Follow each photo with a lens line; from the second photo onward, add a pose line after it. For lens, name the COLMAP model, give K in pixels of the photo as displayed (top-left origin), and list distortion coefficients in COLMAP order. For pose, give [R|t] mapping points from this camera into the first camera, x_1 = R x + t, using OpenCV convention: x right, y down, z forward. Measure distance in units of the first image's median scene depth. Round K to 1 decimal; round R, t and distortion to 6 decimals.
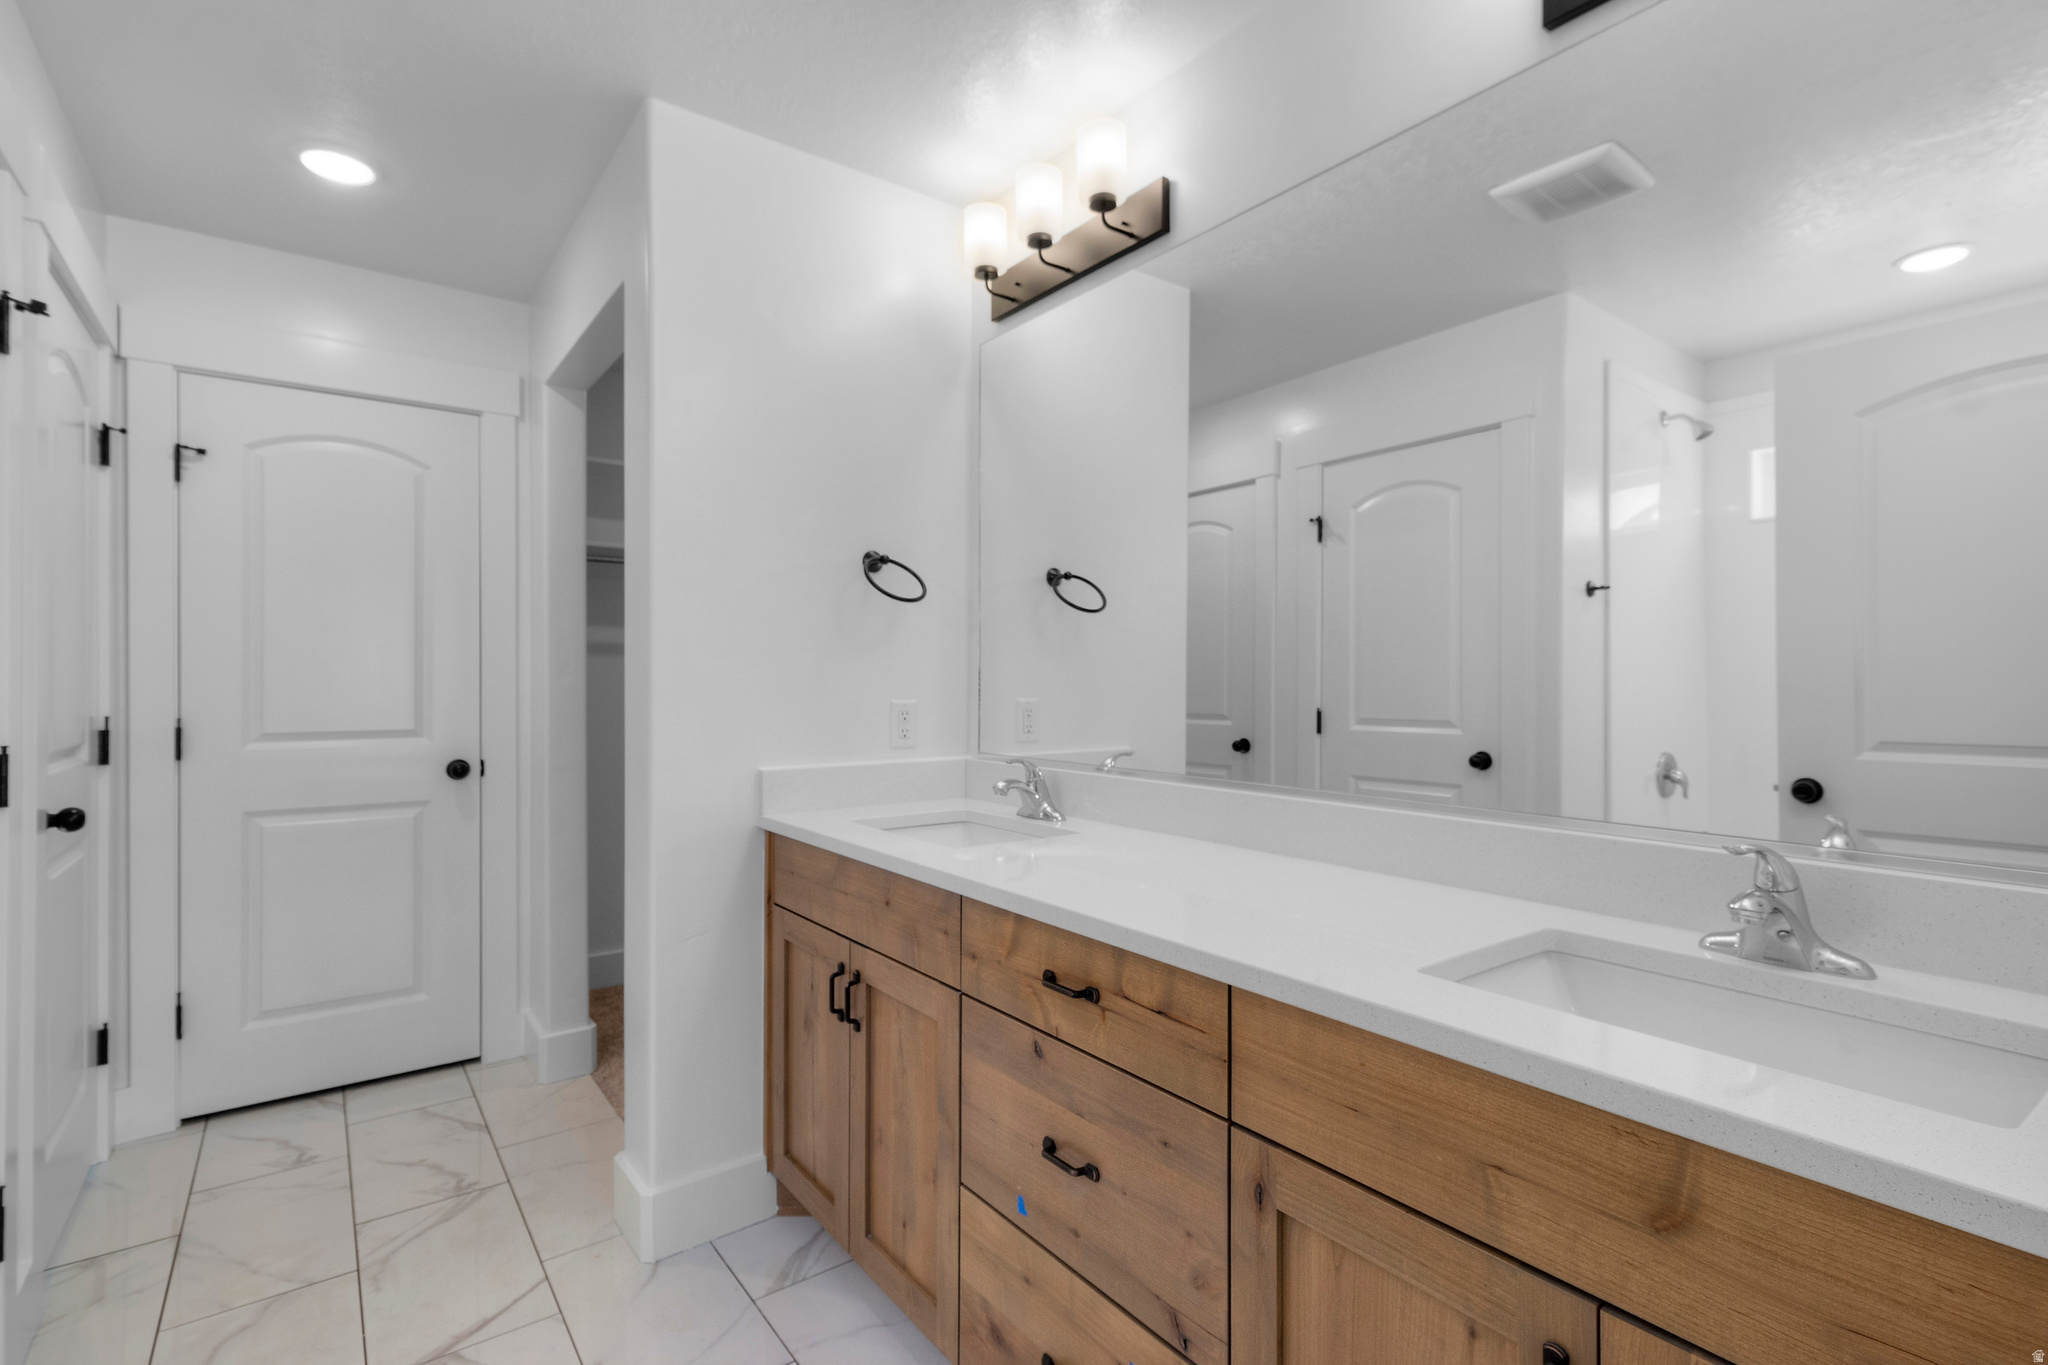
lens RADIAL K [[947.4, 0, 1024.0], [0, 947.4, 682.5], [0, 0, 1]] dist [-0.002396, -0.000002]
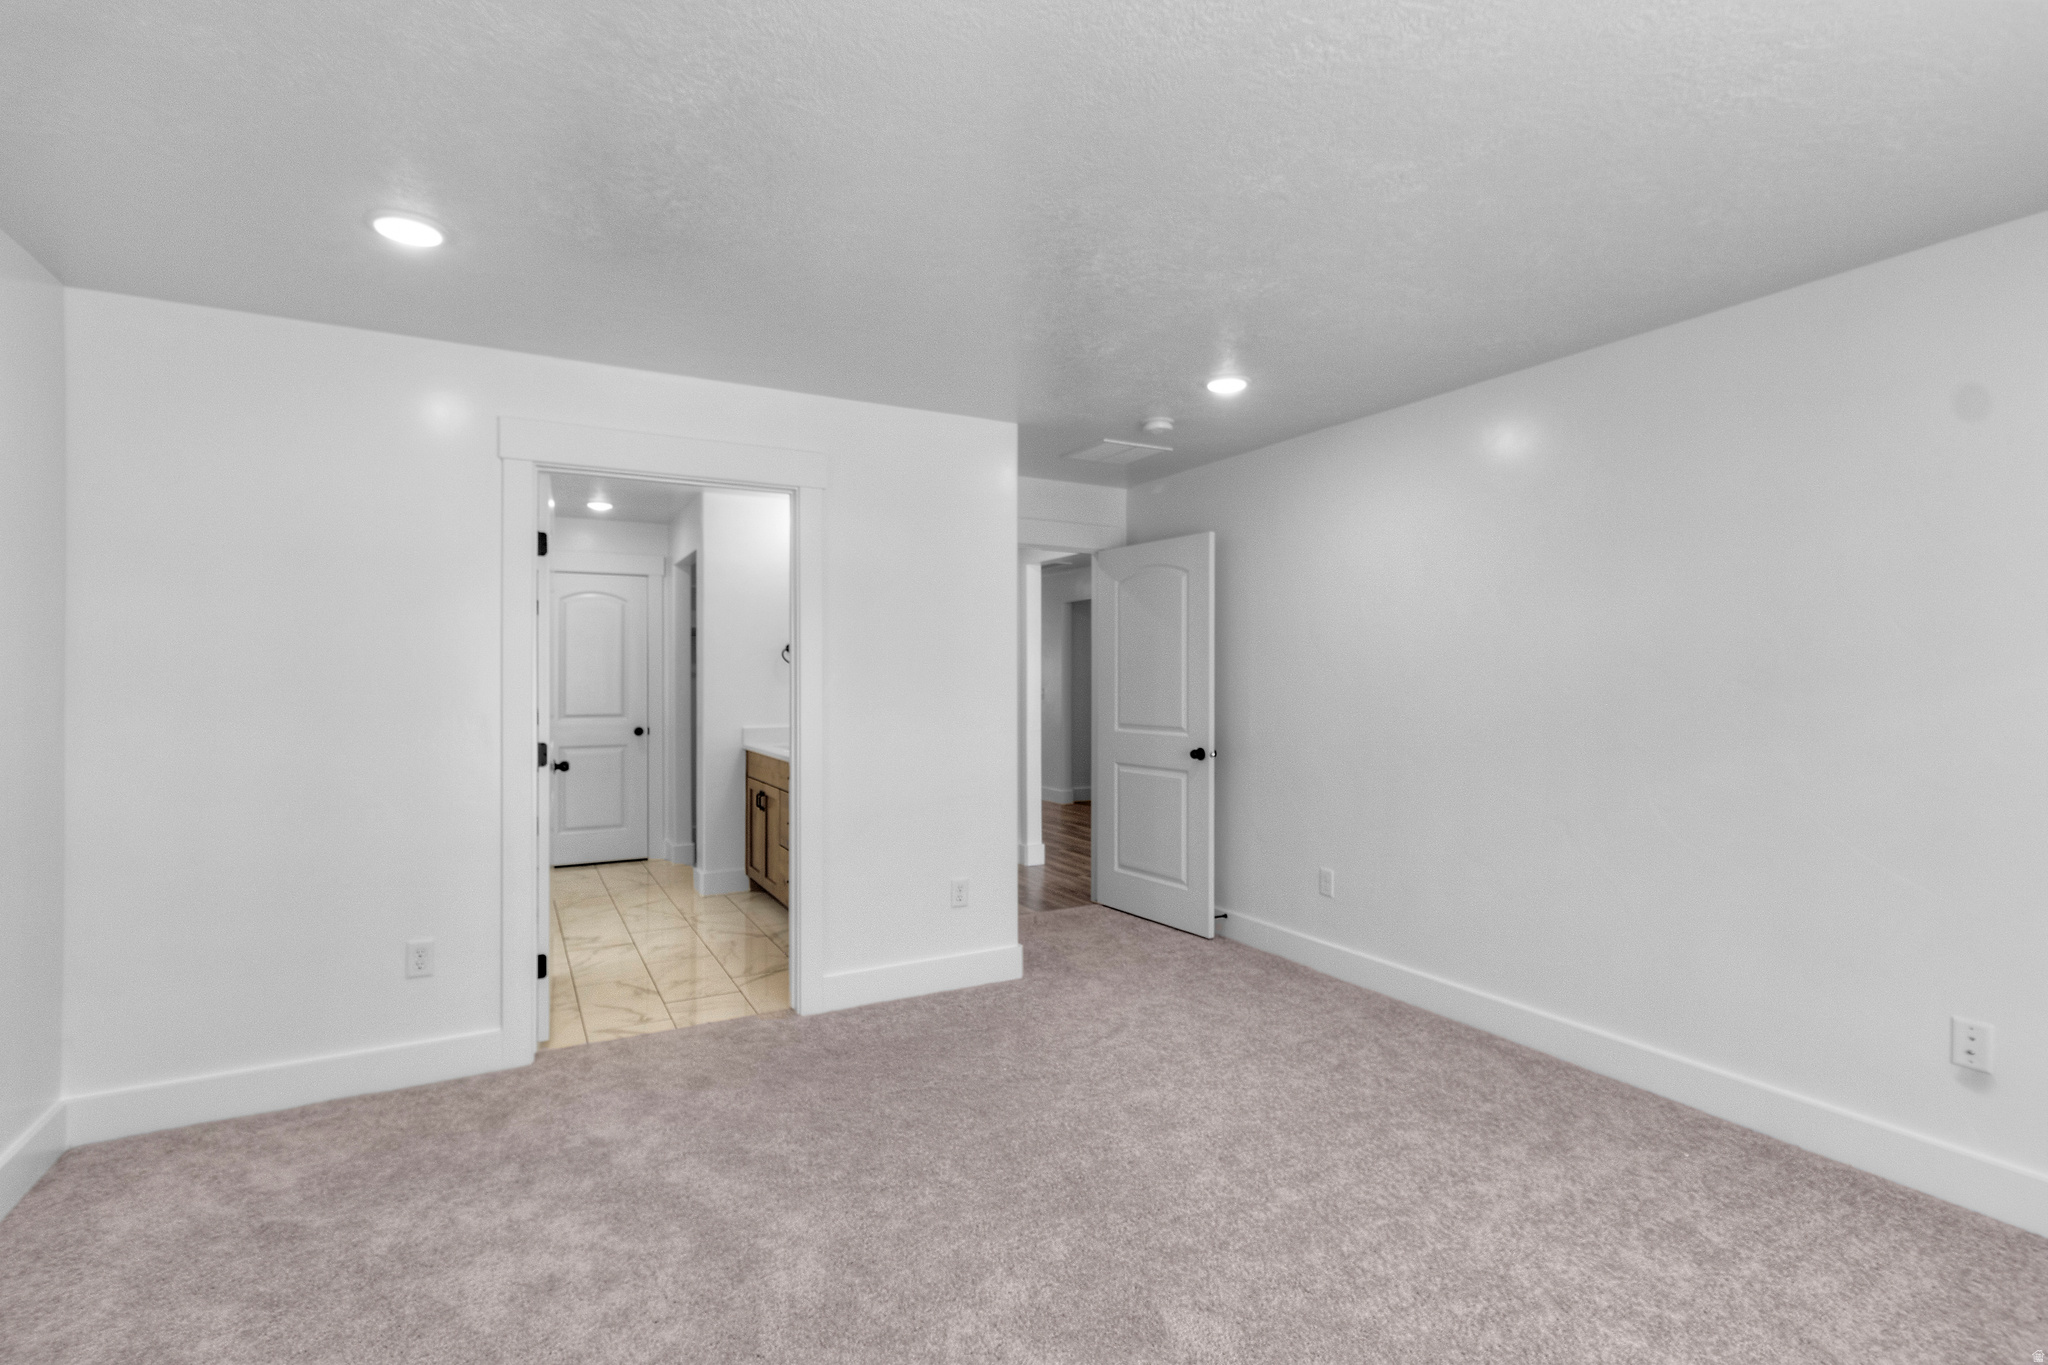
lens RADIAL K [[947.4, 0, 1024.0], [0, 947.4, 682.5], [0, 0, 1]] dist [-0.002396, -0.000002]
pose [[0.989863, -0.000949, -0.142020, 0.772352], [0.000894, 0.999999, -0.000452, -0.029353], [0.142020, 0.000321, 0.989864, -1.348125]]
